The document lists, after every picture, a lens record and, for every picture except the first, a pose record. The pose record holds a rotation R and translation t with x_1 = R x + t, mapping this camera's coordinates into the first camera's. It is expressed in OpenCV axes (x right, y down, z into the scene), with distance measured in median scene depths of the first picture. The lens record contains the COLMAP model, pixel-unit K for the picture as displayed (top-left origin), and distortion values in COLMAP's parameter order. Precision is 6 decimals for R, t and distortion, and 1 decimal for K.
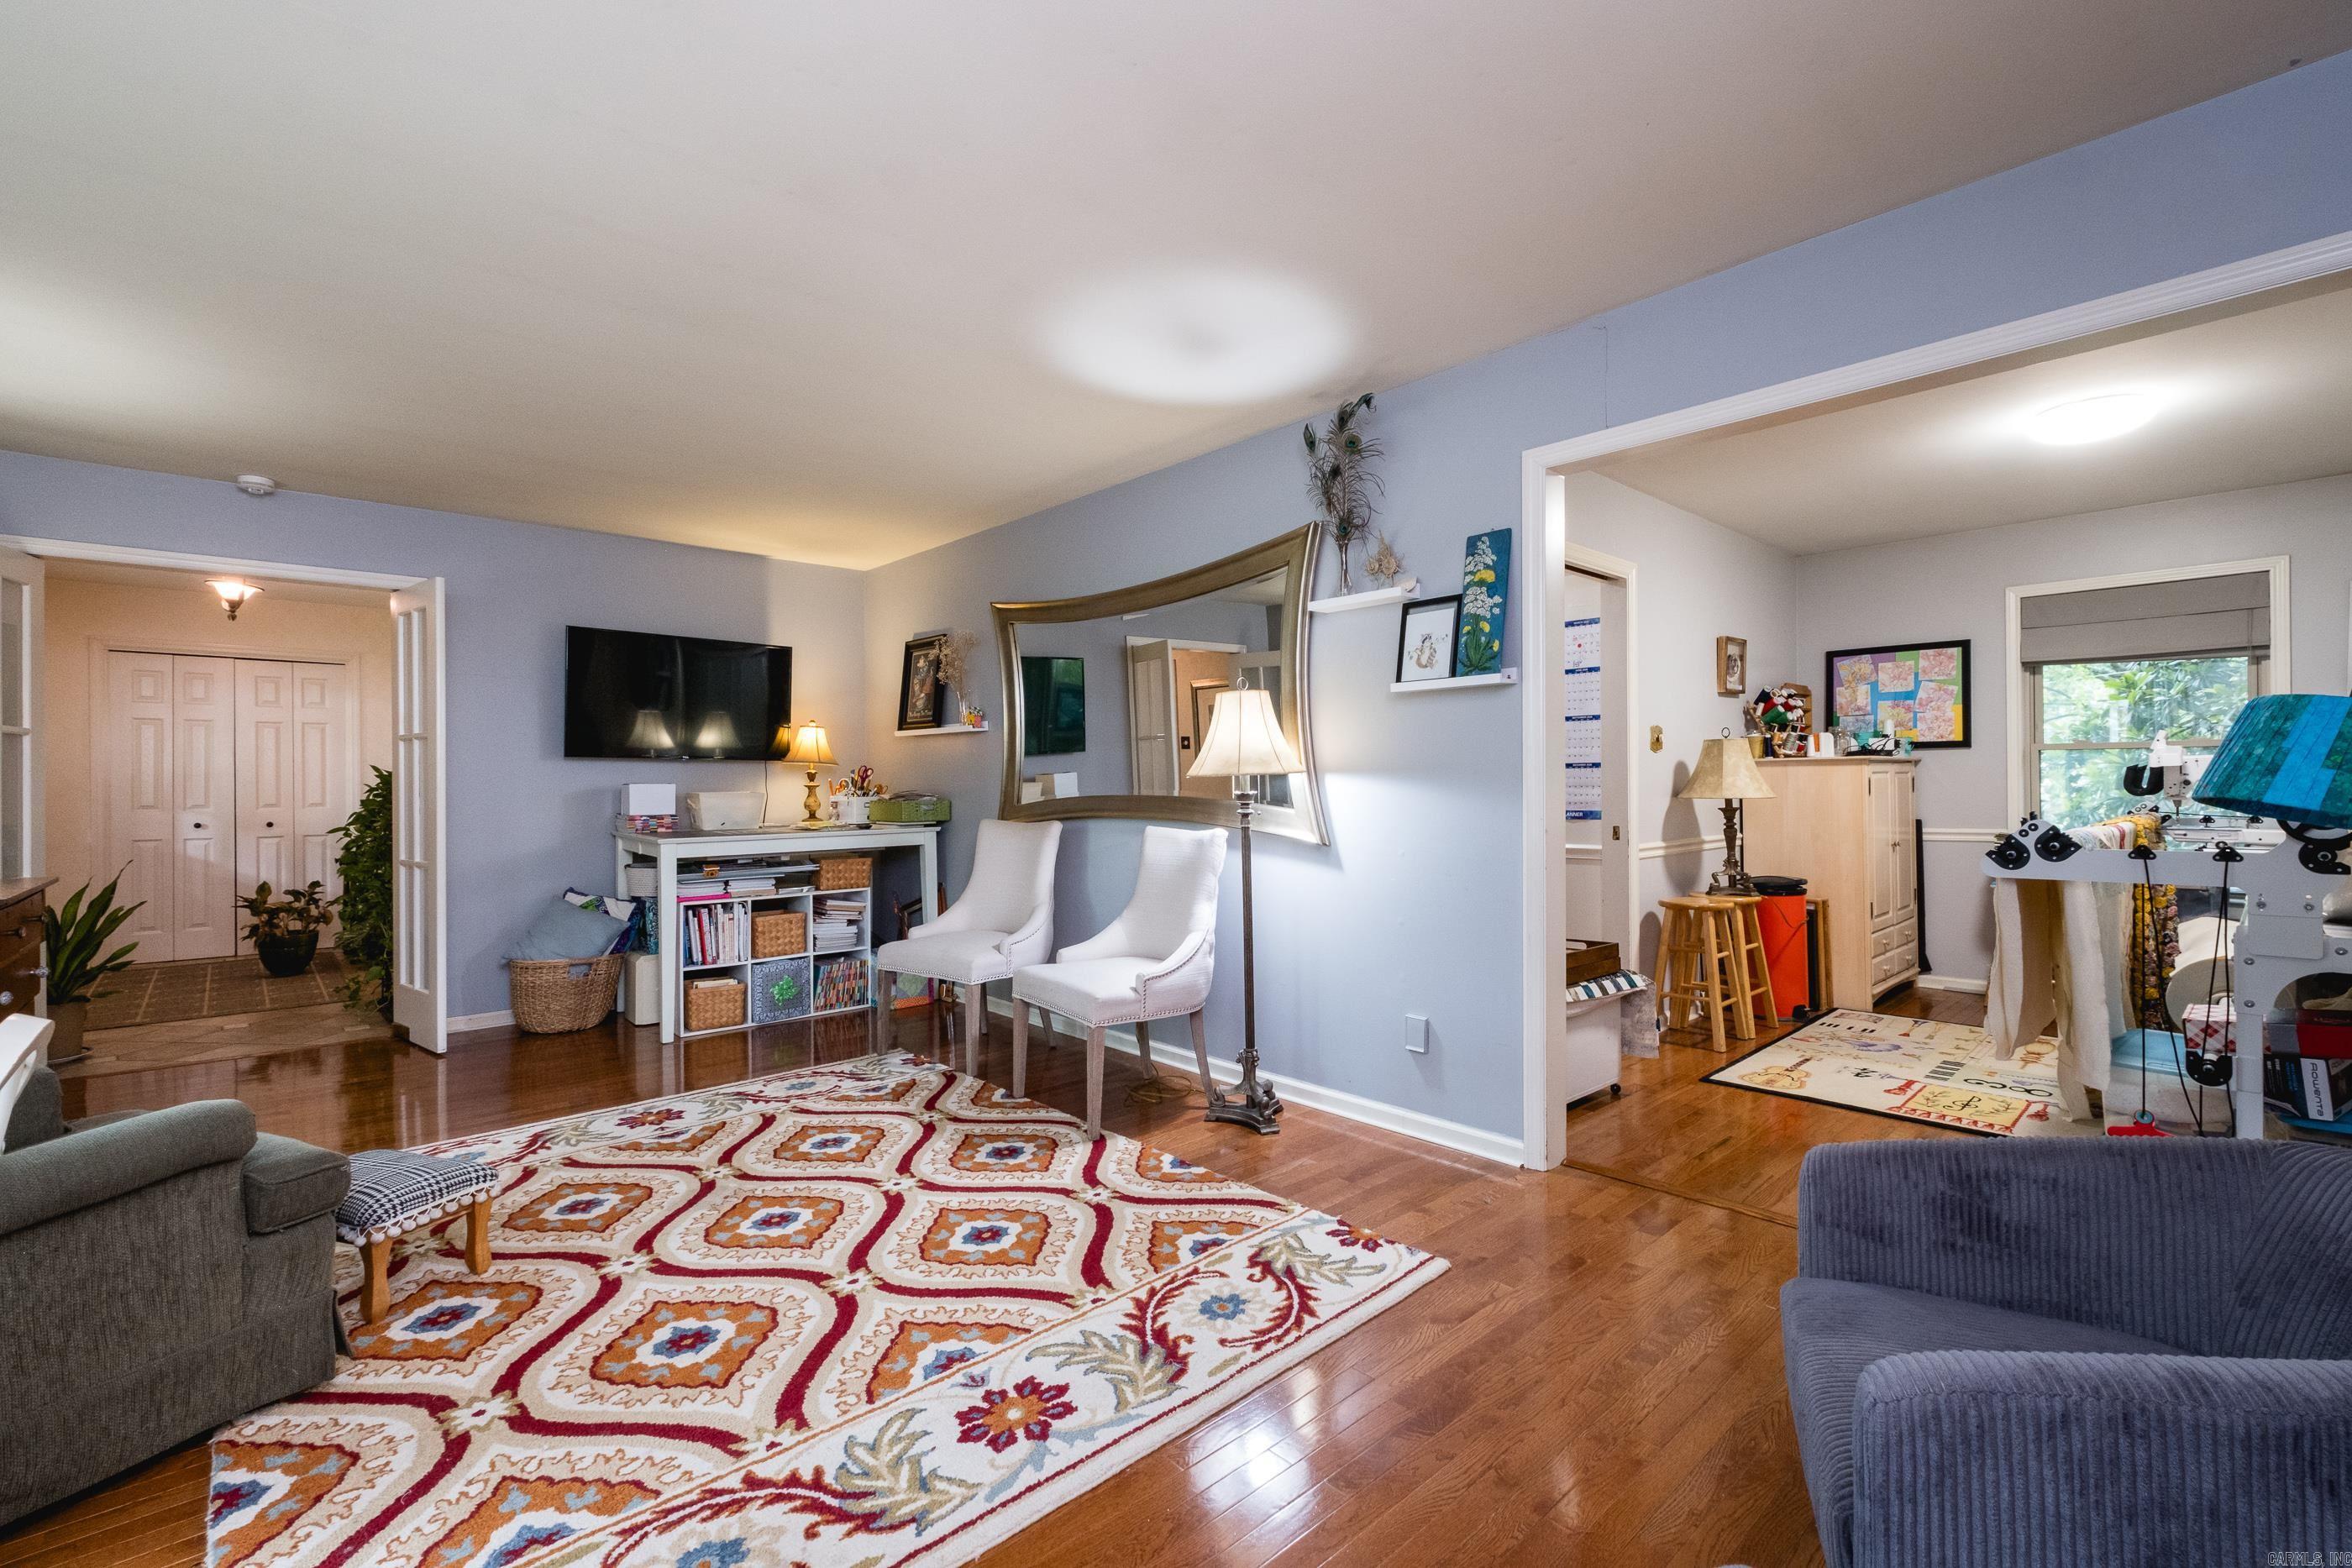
lens RADIAL K [[1023.8, 0, 1186.6], [0, 1023.8, 781.0], [0, 0, 1]] dist [-0.001135, -0.000934]
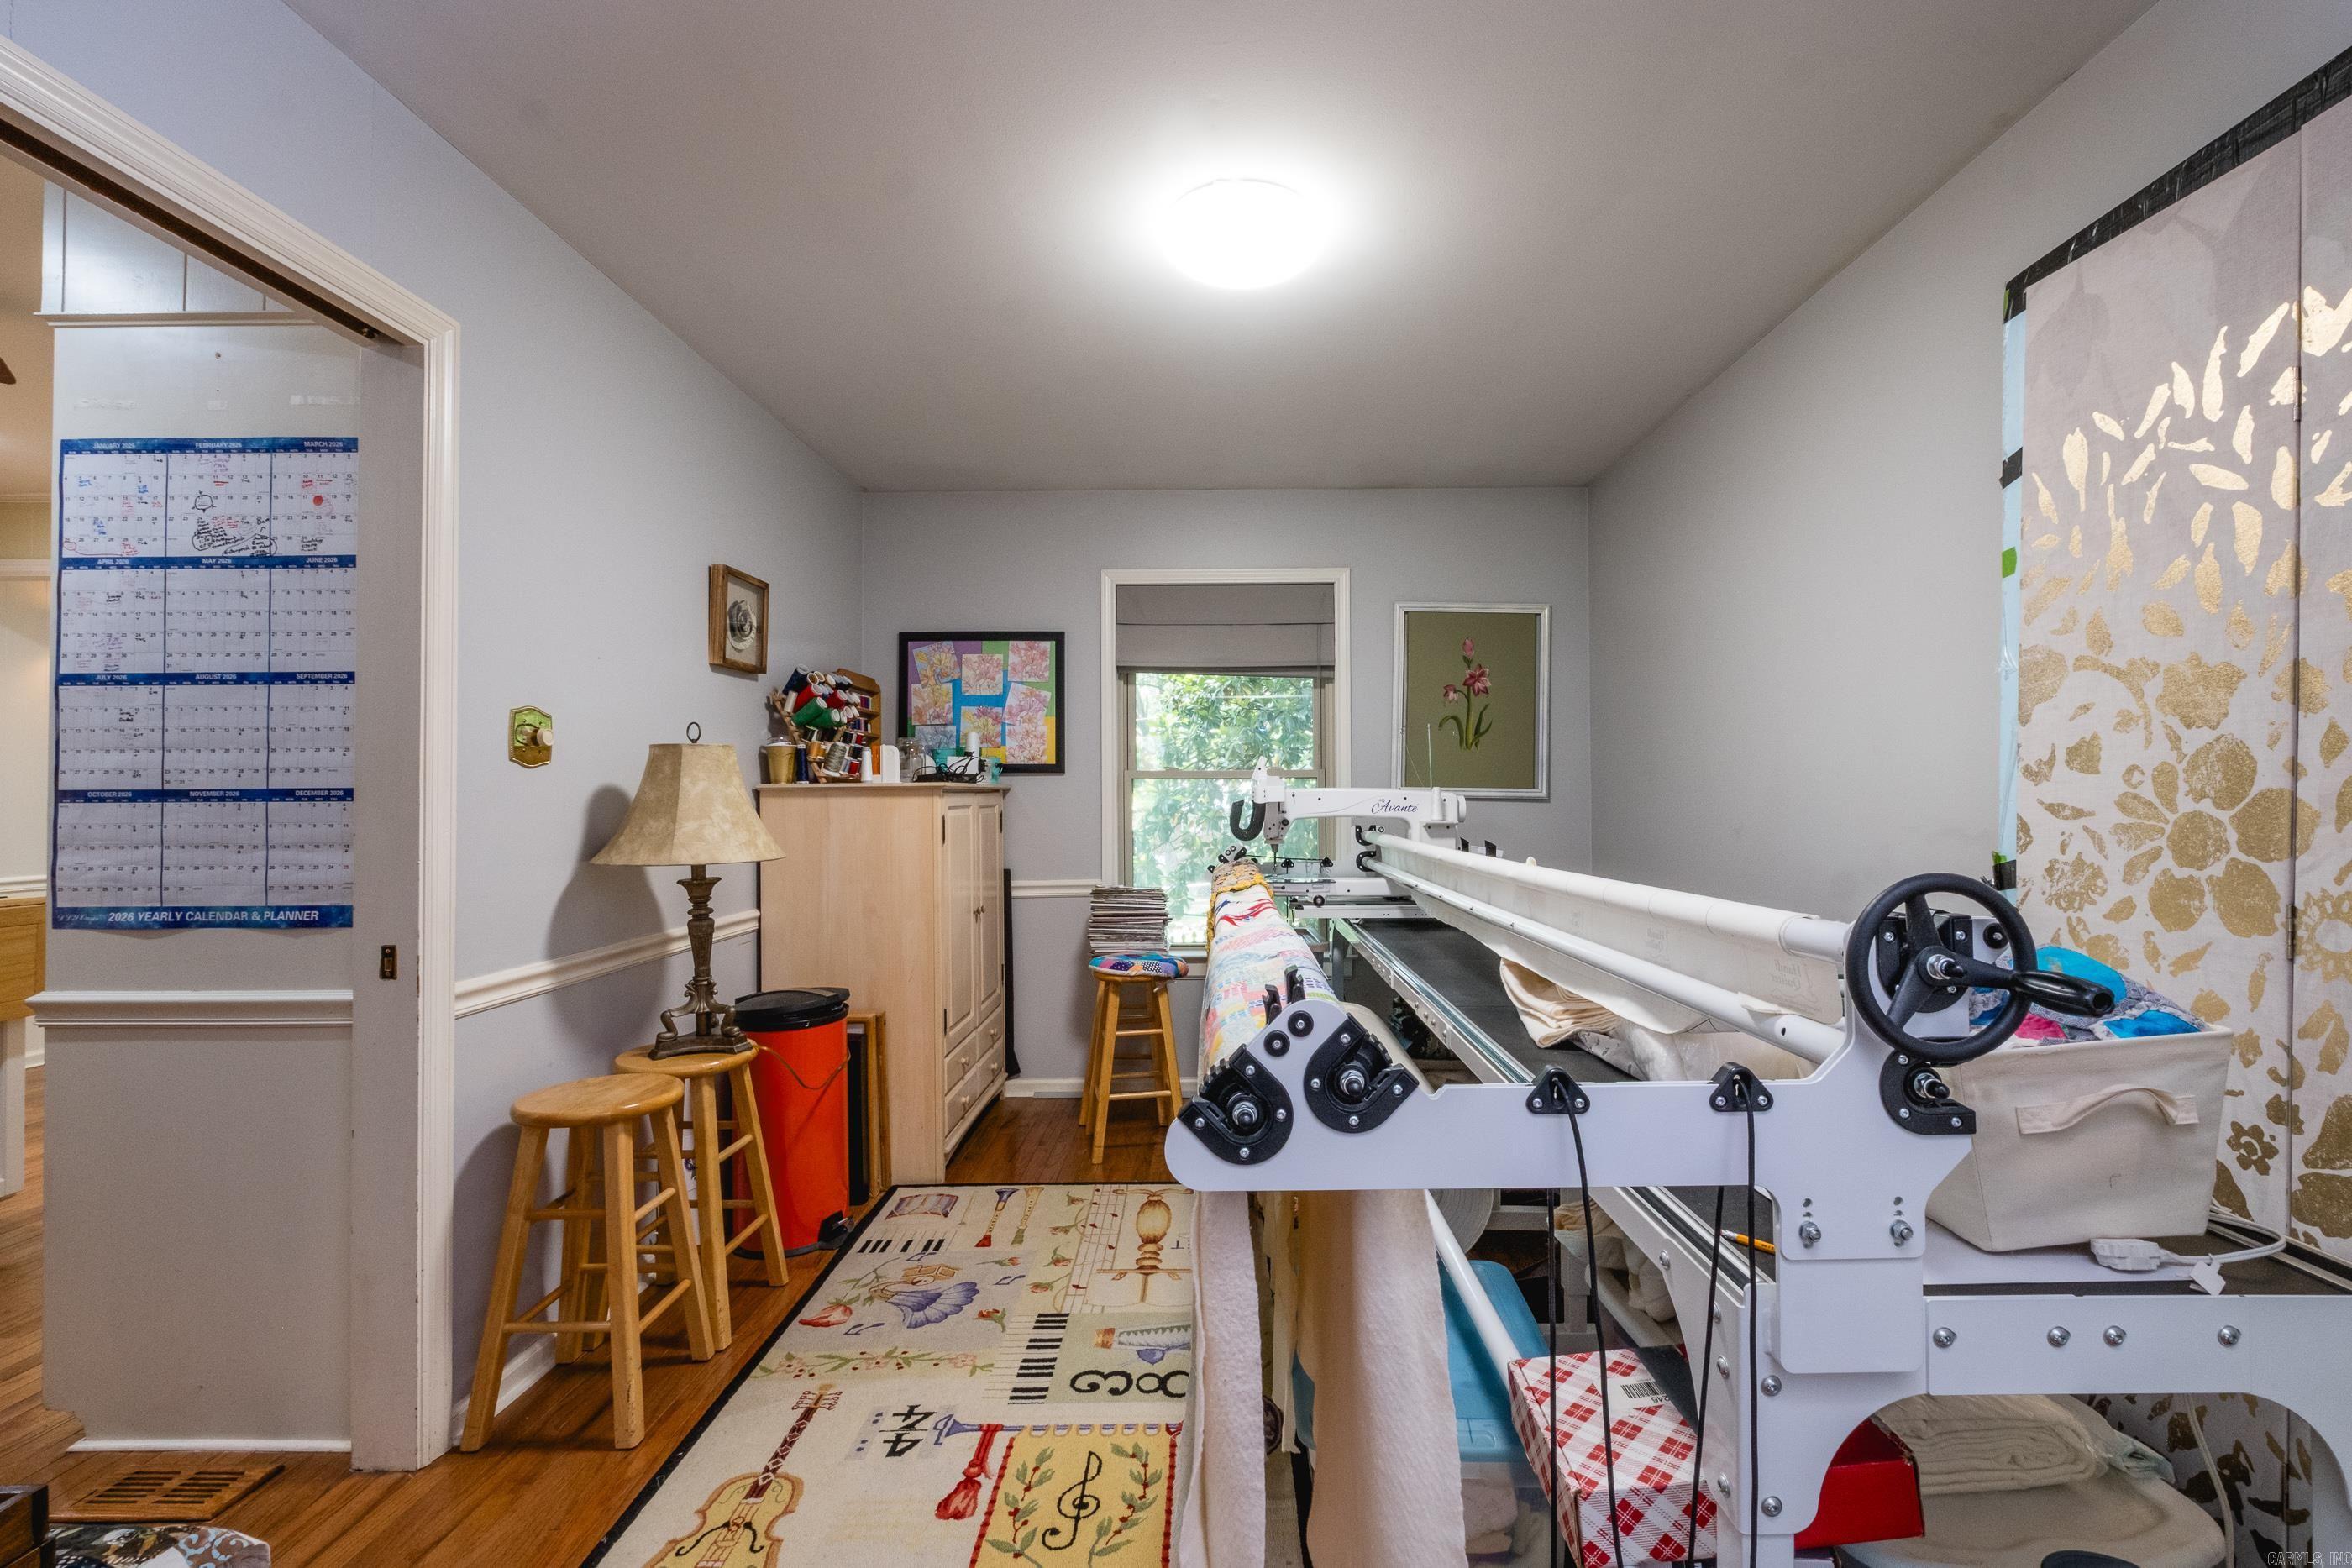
lens RADIAL K [[1023.8, 0, 1186.6], [0, 1023.8, 781.0], [0, 0, 1]] dist [-0.001135, -0.000934]
pose [[0.702266, 0.016808, 0.711716, 0.298129], [-0.002567, 0.999775, -0.021078, -0.011428], [-0.711910, 0.012976, 0.702151, 0.413542]]
